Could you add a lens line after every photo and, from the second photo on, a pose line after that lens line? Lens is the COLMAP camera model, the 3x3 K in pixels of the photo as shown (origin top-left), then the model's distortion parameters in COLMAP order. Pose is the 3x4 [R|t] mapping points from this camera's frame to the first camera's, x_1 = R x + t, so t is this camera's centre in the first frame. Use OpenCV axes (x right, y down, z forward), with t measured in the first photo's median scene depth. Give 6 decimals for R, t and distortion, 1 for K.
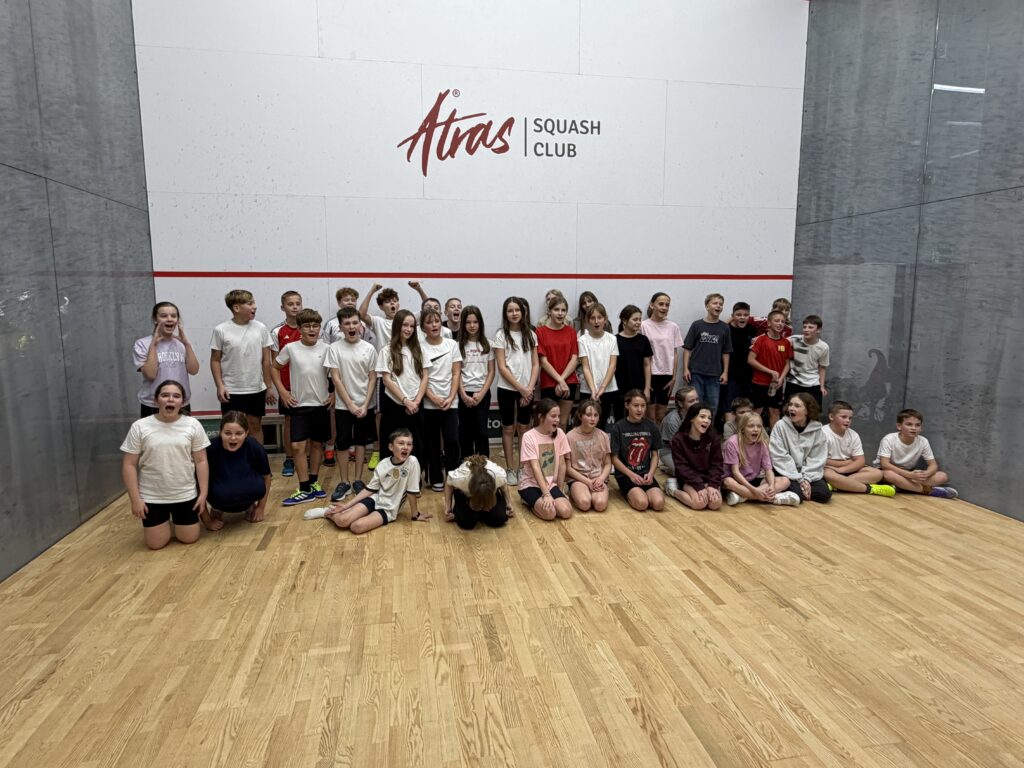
lens RADIAL K [[610.7, 0, 511.6], [0, 610.7, 381.4], [0, 0, 1]] dist [-0.003915, 0.000926]
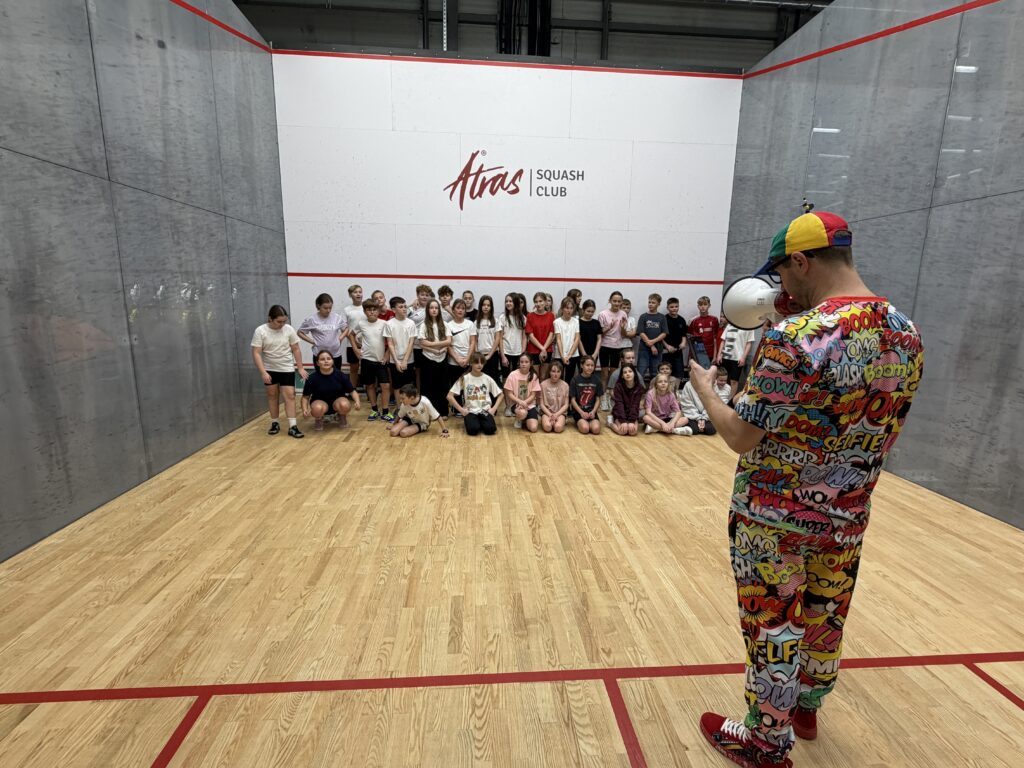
lens RADIAL K [[477.5, 0, 511.9], [0, 477.5, 385.8], [0, 0, 1]] dist [-0.004899, 0.000417]
pose [[0.994557, 0.036546, -0.097576, 0.133414], [-0.031600, 0.998160, 0.051756, 0.032374], [0.099288, -0.048391, 0.993881, -0.198737]]
